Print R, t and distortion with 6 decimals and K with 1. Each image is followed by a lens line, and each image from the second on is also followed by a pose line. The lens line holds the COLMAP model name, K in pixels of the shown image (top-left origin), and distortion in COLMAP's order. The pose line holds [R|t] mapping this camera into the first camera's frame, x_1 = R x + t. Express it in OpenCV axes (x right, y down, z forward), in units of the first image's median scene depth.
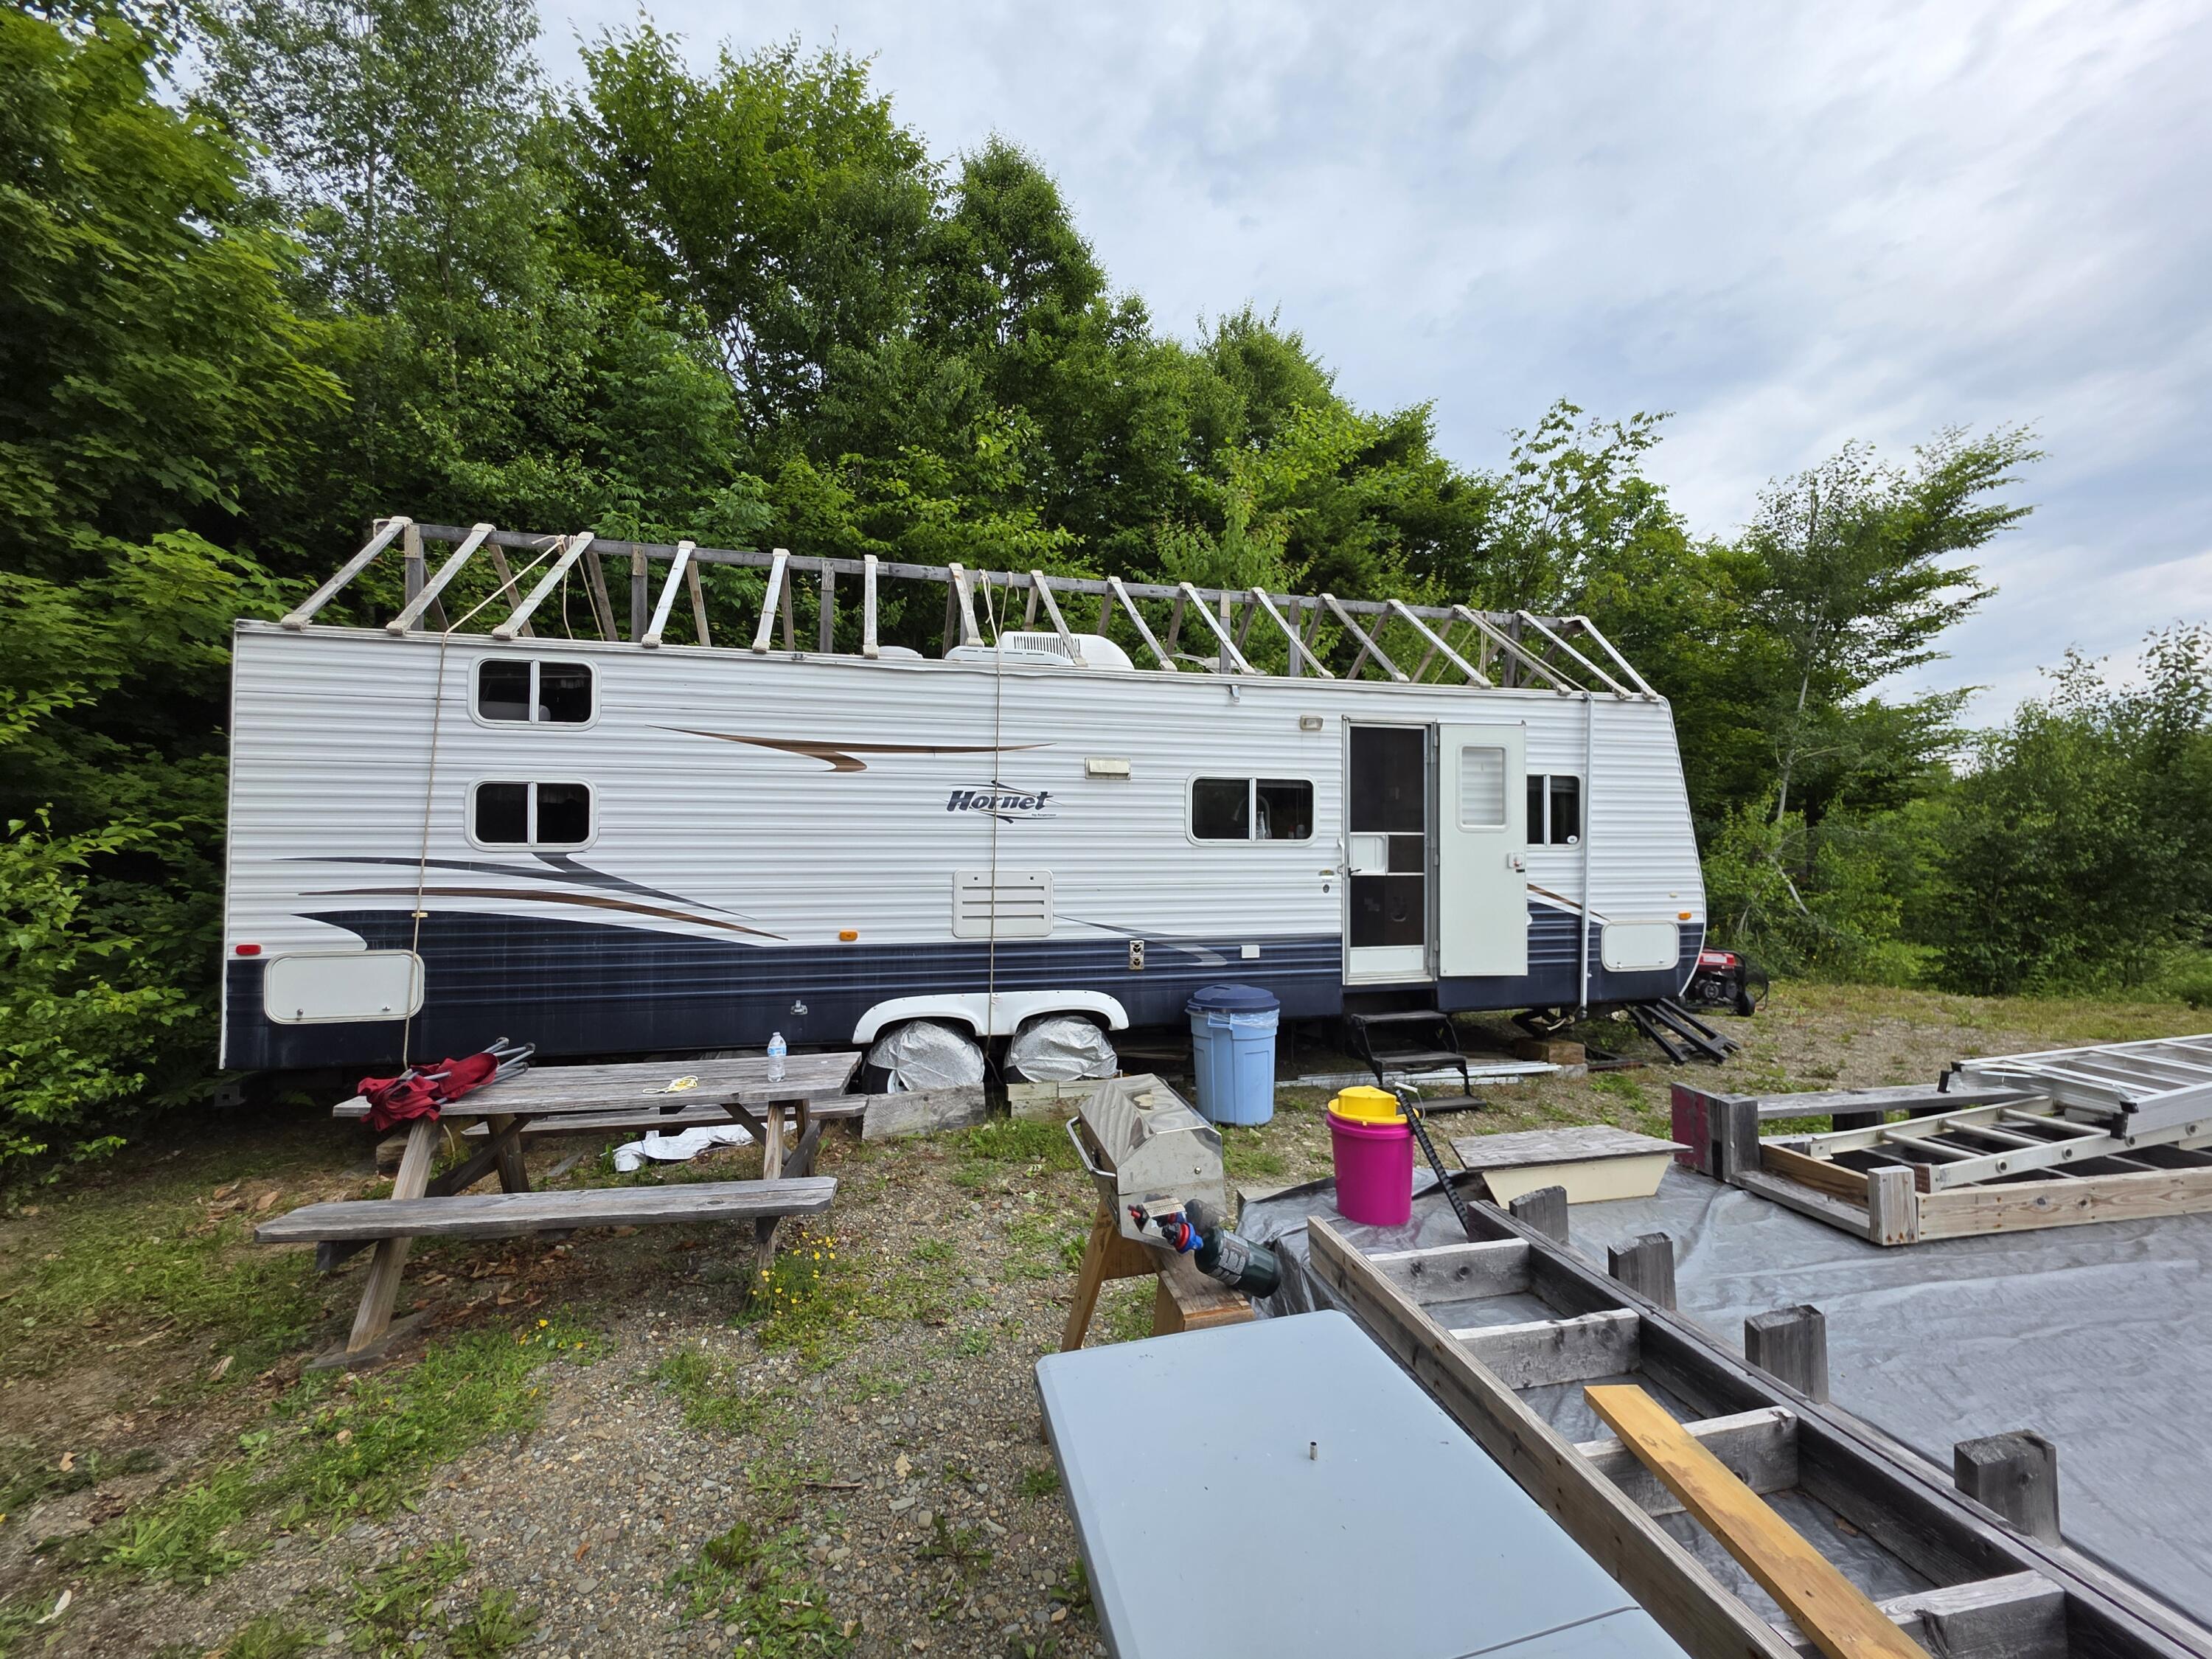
lens RADIAL K [[882.1, 0, 1111.3], [0, 882.1, 821.2], [0, 0, 1]] dist [-0.000137, 0.000014]
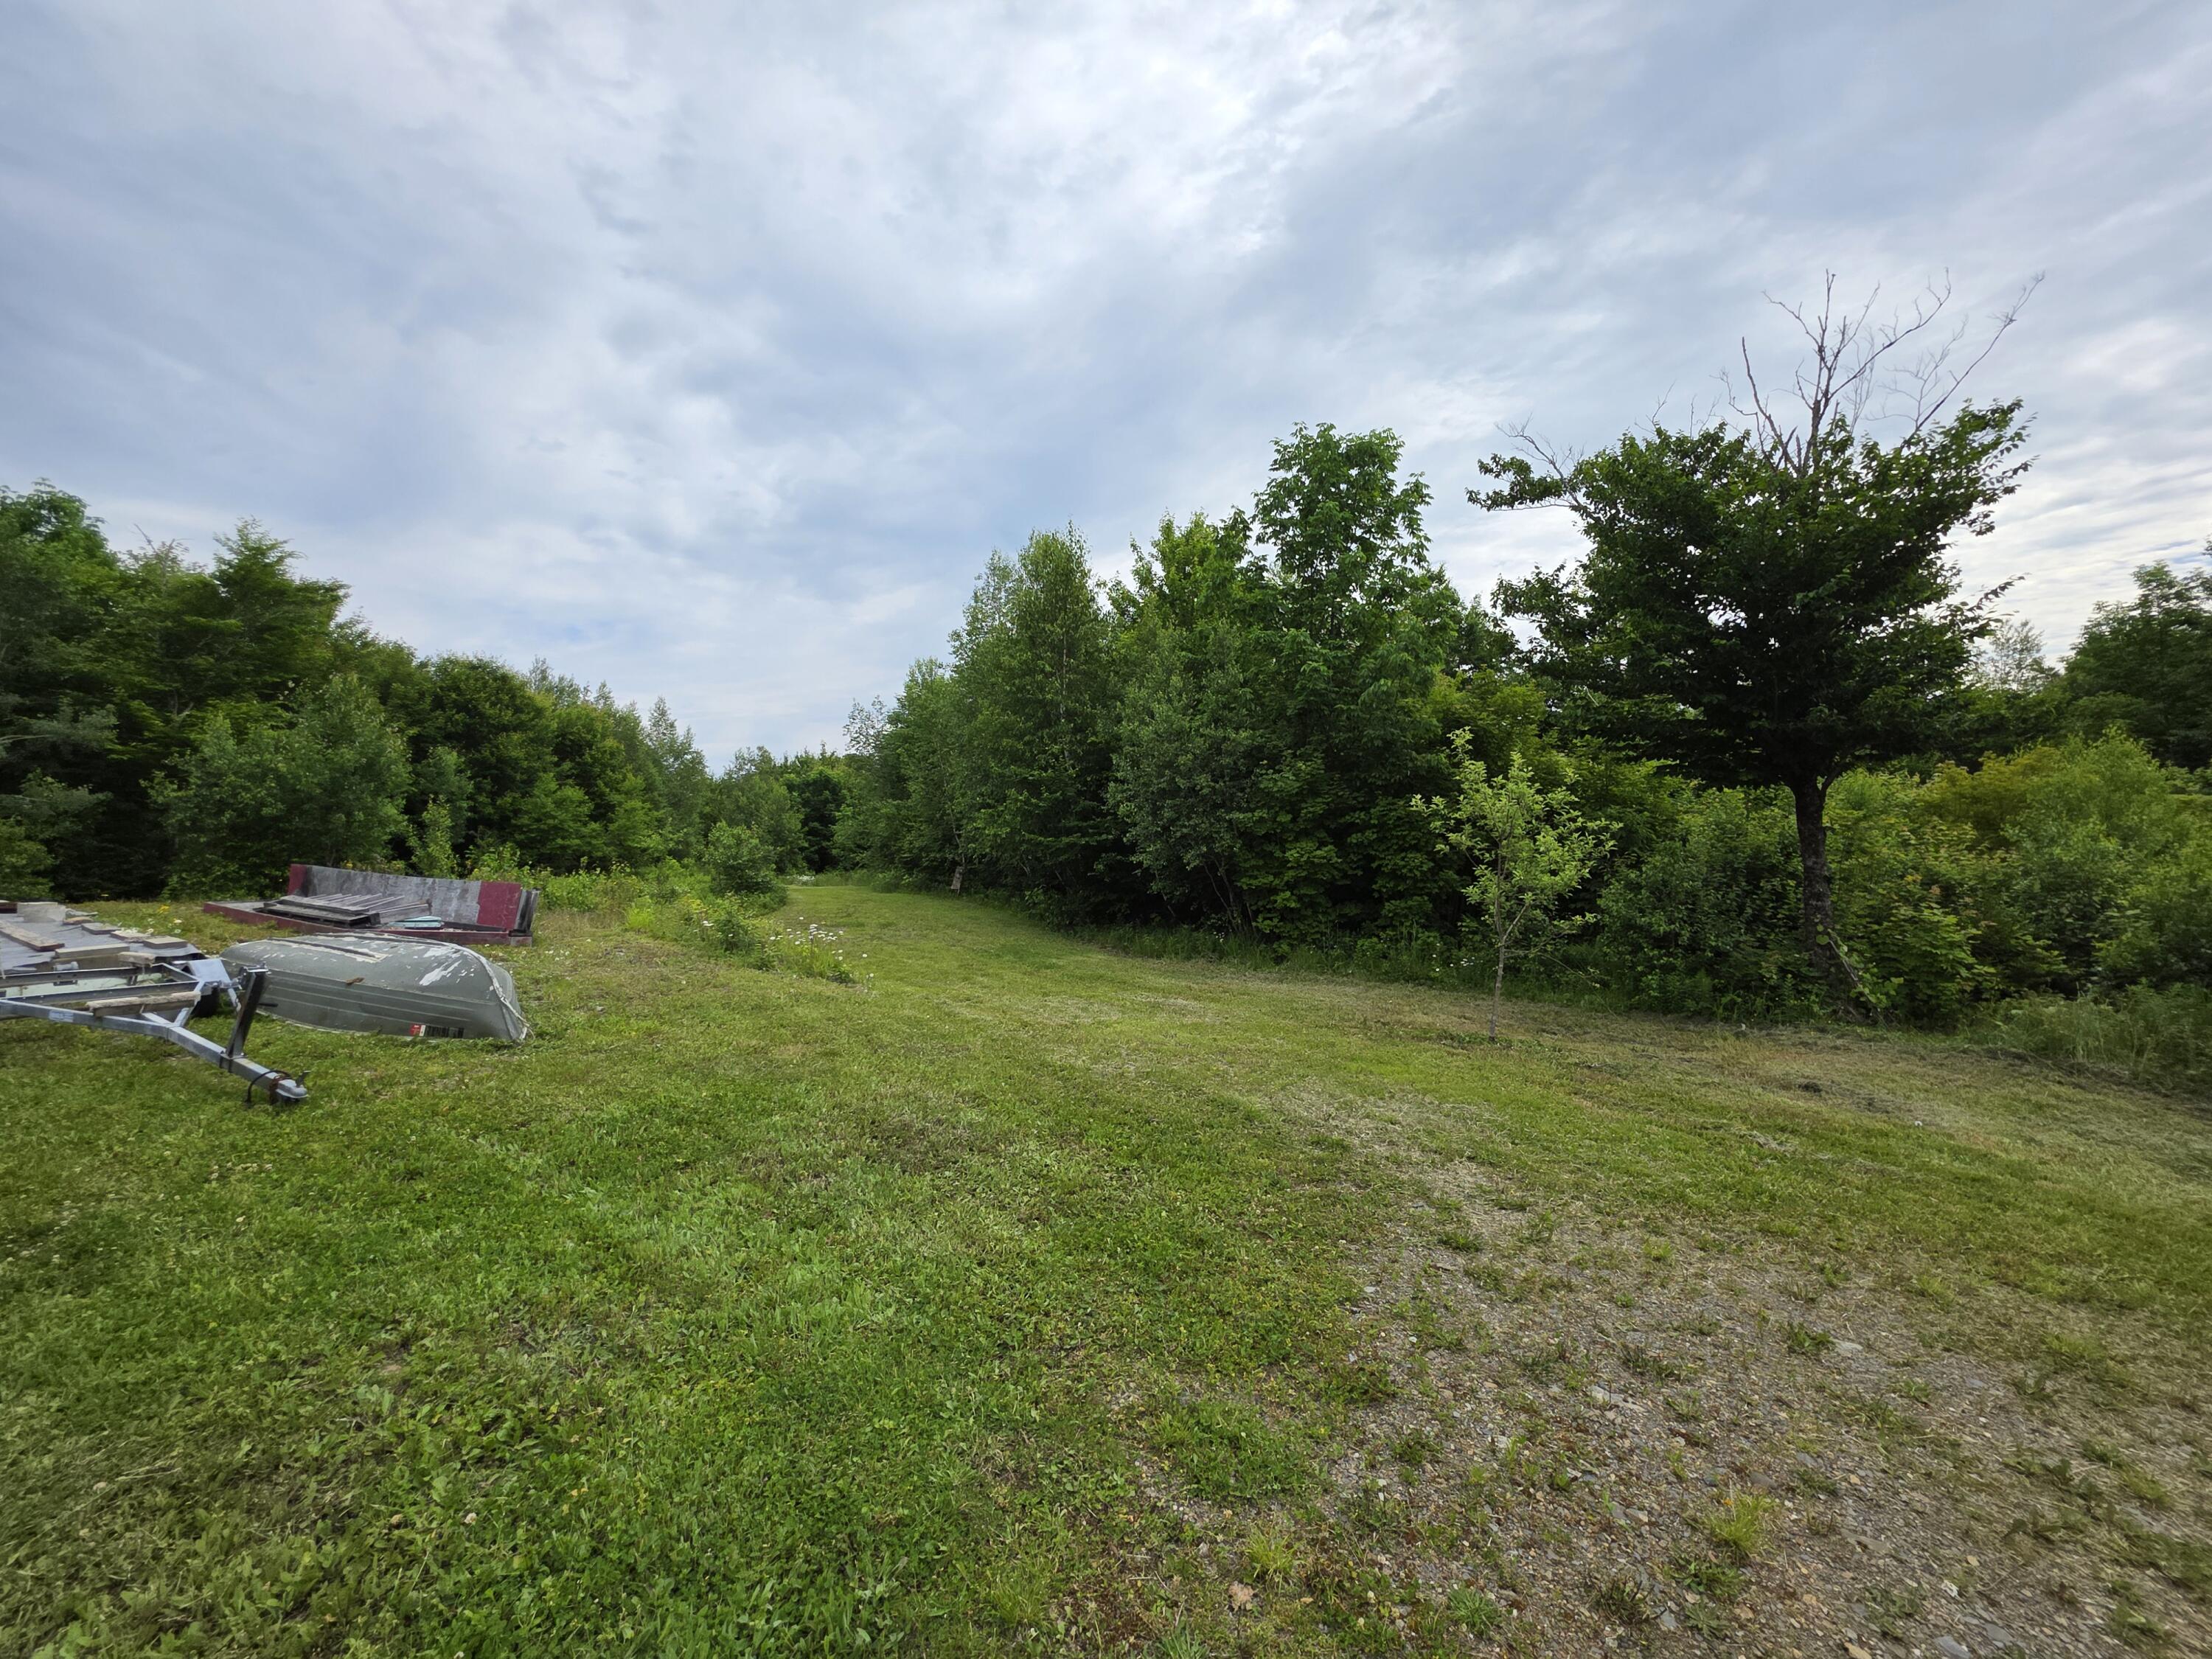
lens RADIAL K [[876.7, 0, 1114.9], [0, 876.7, 821.8], [0, 0, 1]] dist [0.002018, -0.004762]
pose [[0.646506, -0.014249, 0.762776, 1.762348], [-0.017298, 0.999295, 0.033328, -0.052128], [-0.762712, -0.034741, 0.645804, -2.352903]]
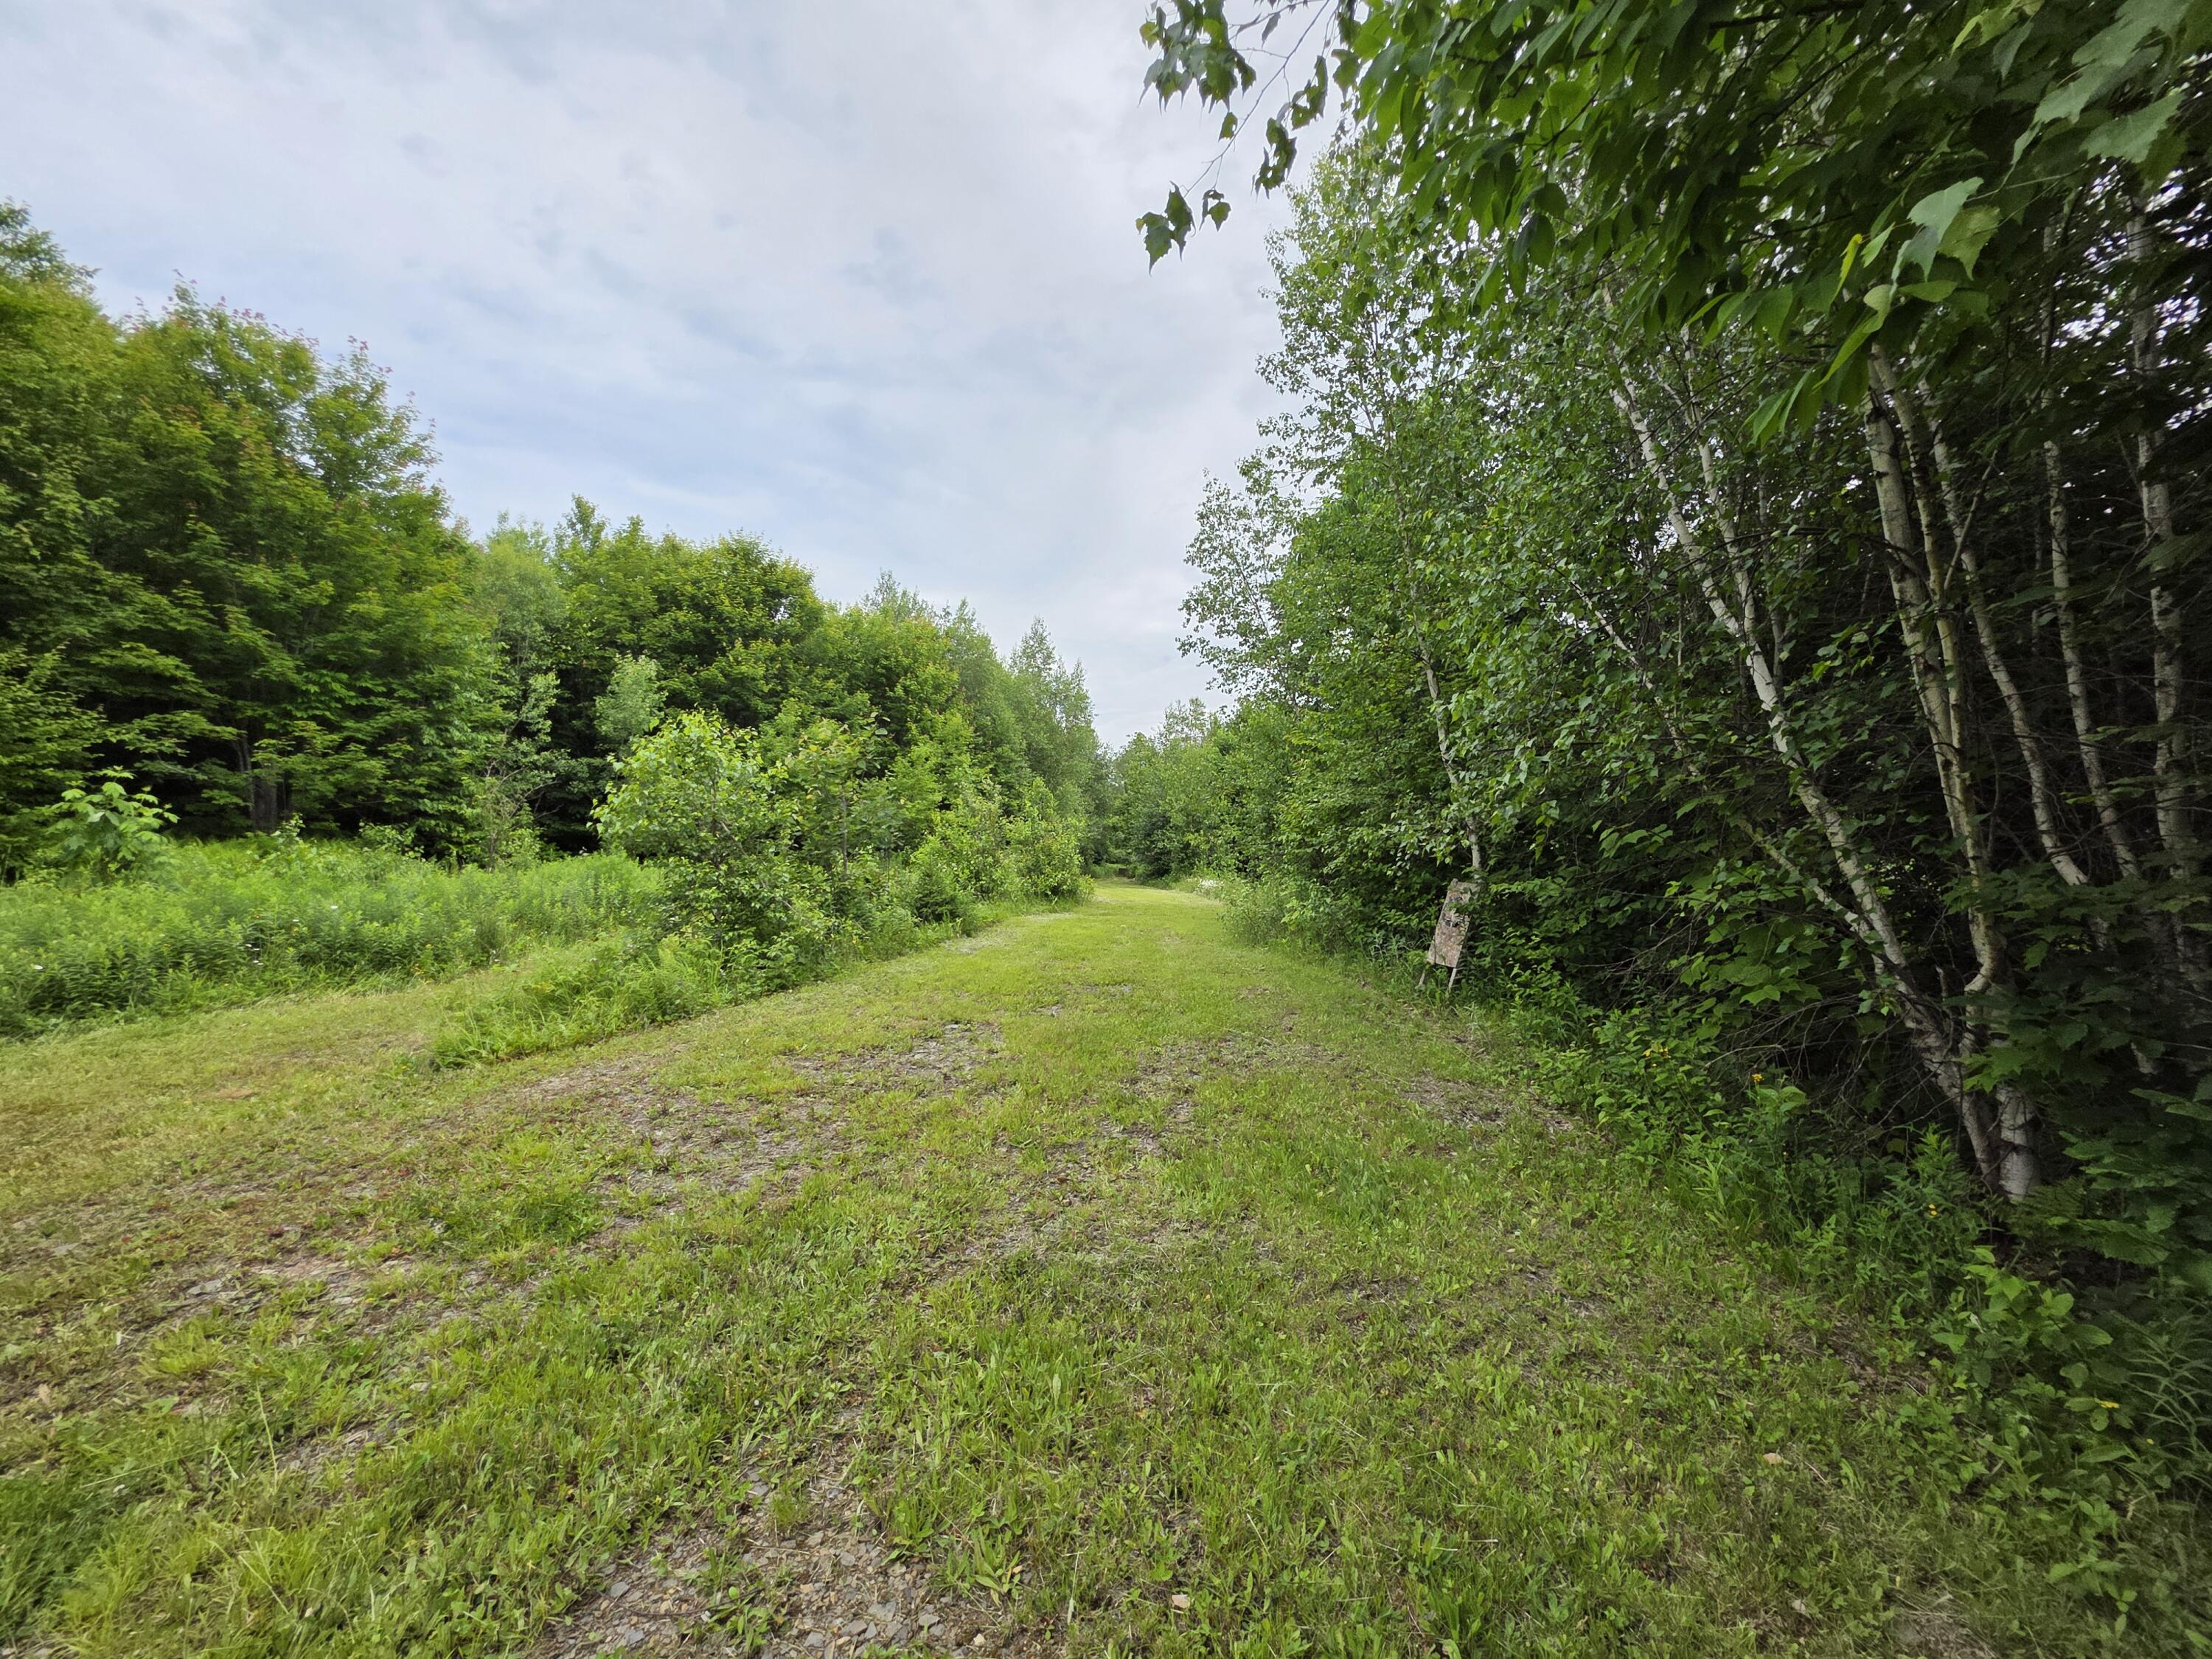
lens RADIAL K [[882.0, 0, 1117.3], [0, 882.0, 821.7], [0, 0, 1]] dist [0.001362, 0.000139]
pose [[0.956080, 0.004790, 0.293066, 4.016033], [-0.017194, 0.999061, 0.039764, 0.232682], [-0.292601, -0.043057, 0.955265, 0.307892]]
